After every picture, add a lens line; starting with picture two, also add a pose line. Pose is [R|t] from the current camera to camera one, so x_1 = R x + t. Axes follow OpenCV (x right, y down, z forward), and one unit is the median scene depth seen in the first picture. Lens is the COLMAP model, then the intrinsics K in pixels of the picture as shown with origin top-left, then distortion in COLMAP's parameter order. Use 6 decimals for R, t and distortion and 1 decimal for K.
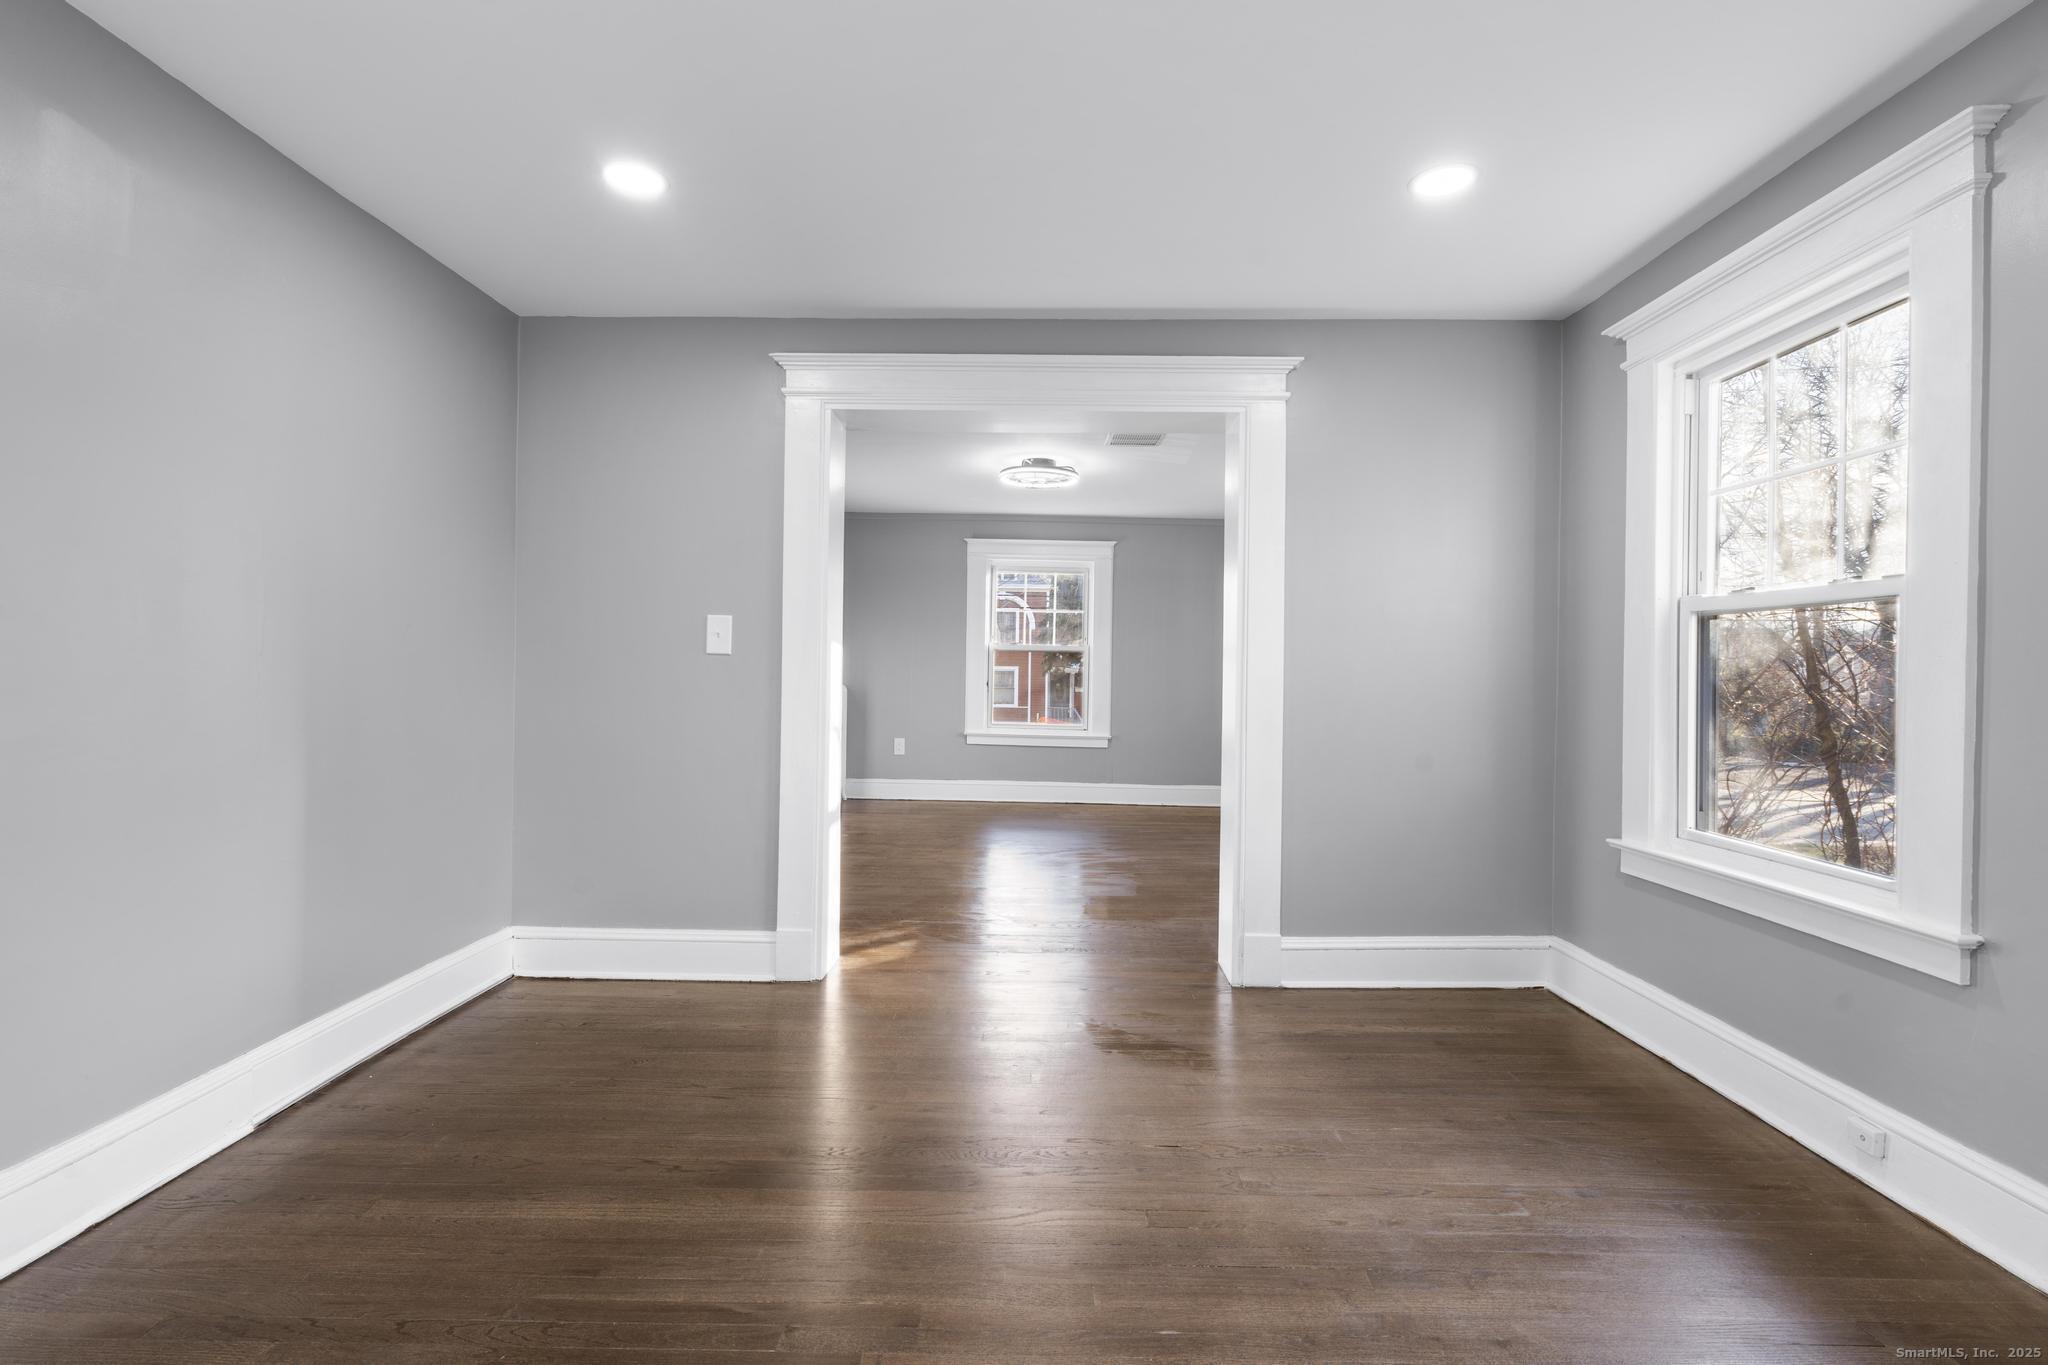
lens RADIAL K [[931.1, 0, 1029.7], [0, 931.1, 672.8], [0, 0, 1]] dist [-0.000443, 0.000717]
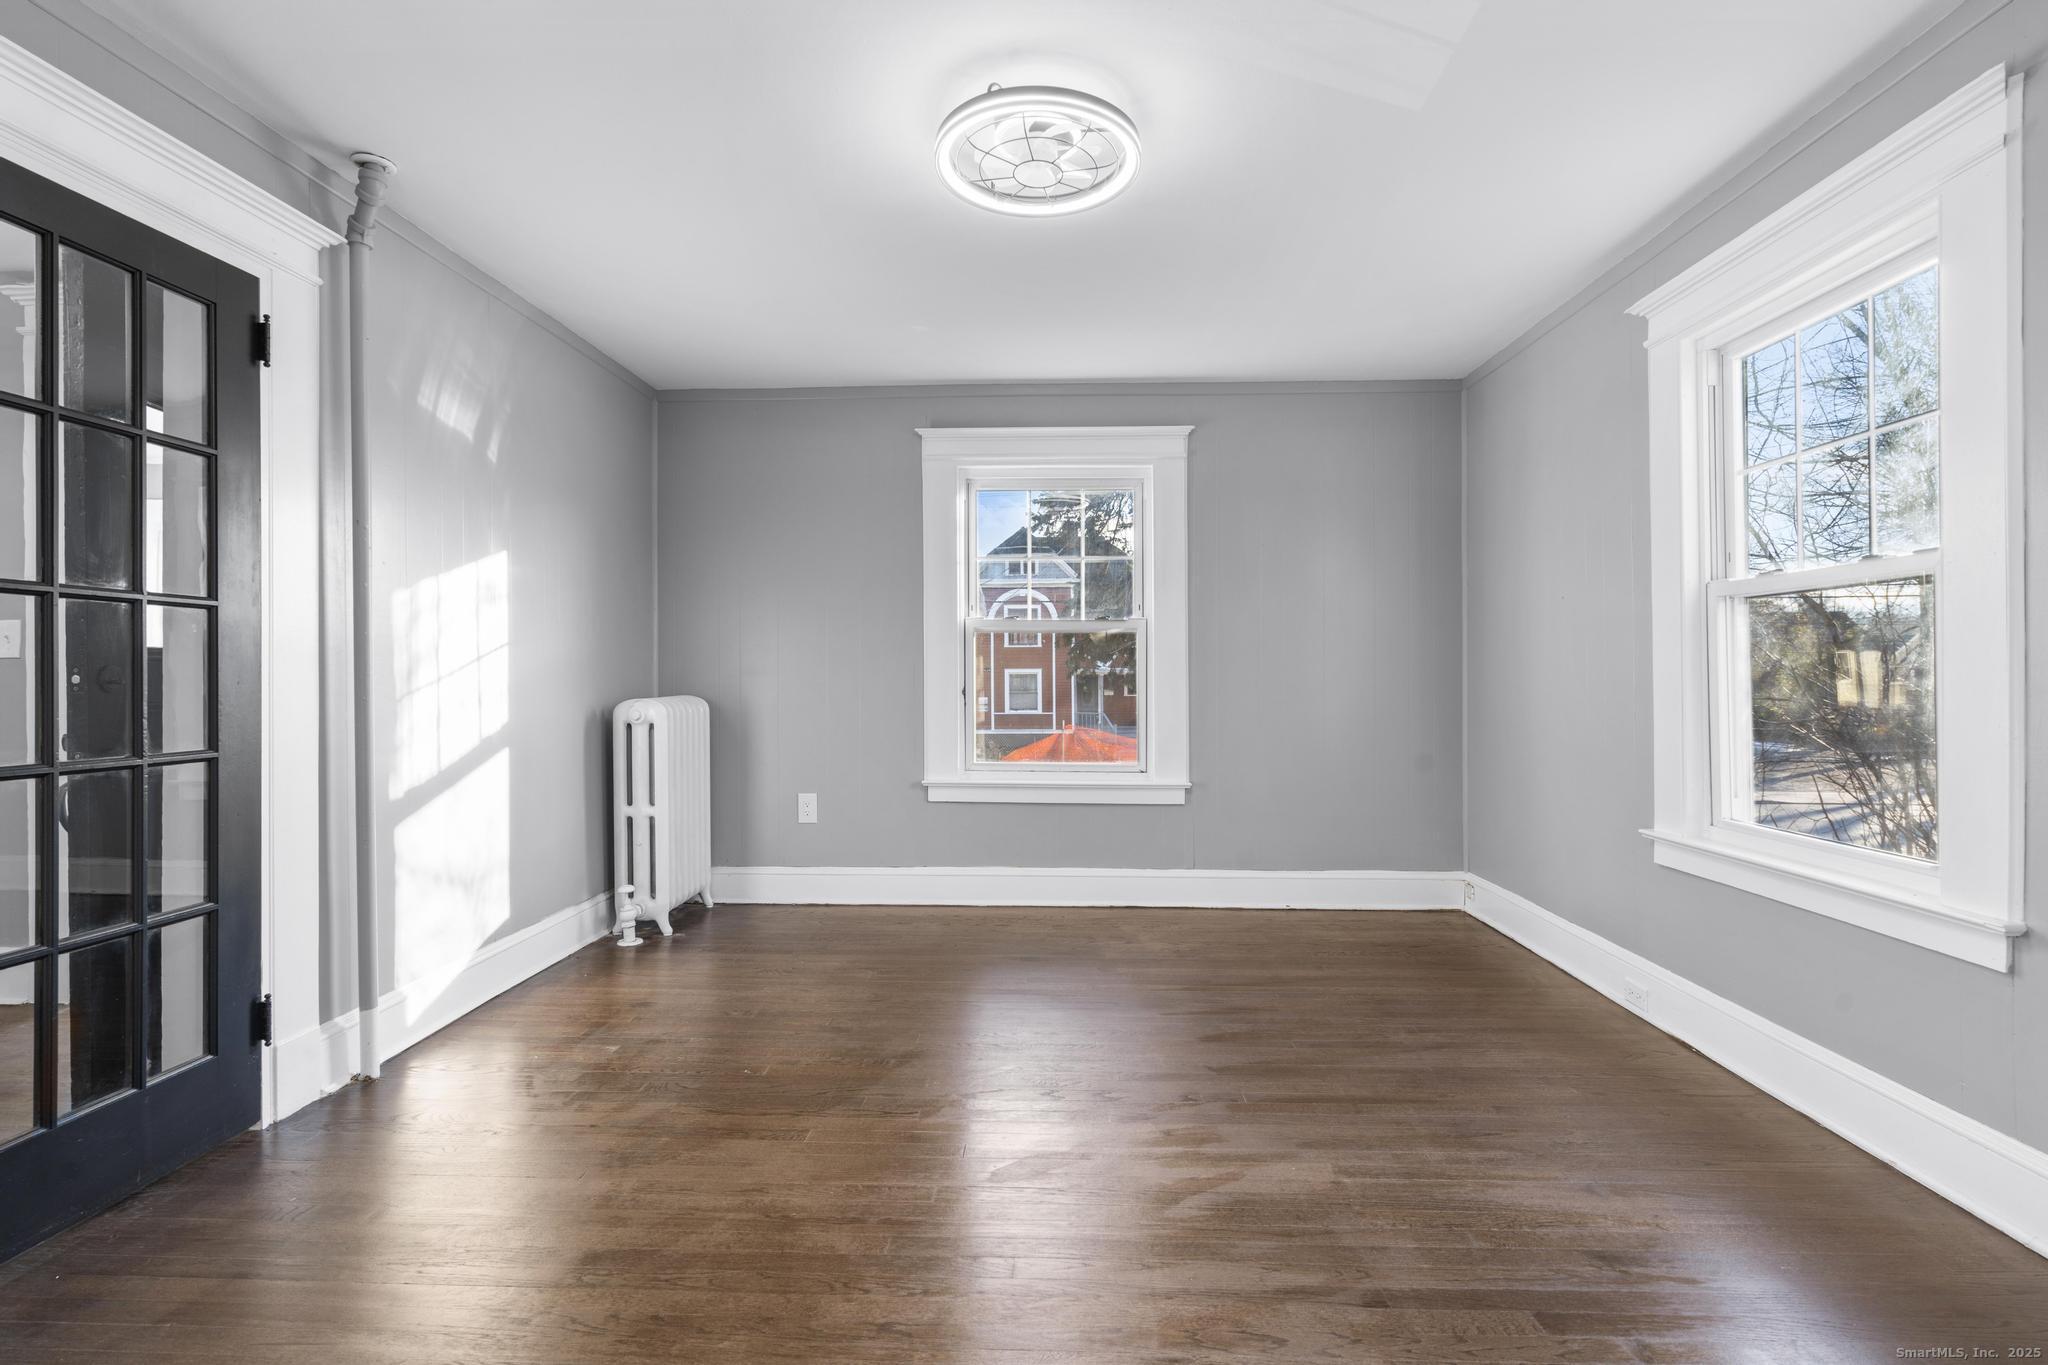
lens RADIAL K [[931.1, 0, 1029.7], [0, 931.1, 672.8], [0, 0, 1]] dist [-0.000443, 0.000717]
pose [[0.999620, -0.021679, -0.017012, 0.008179], [0.021684, 0.999765, 0.000132, 0.003117], [0.017006, -0.000500, 0.999855, 1.032298]]
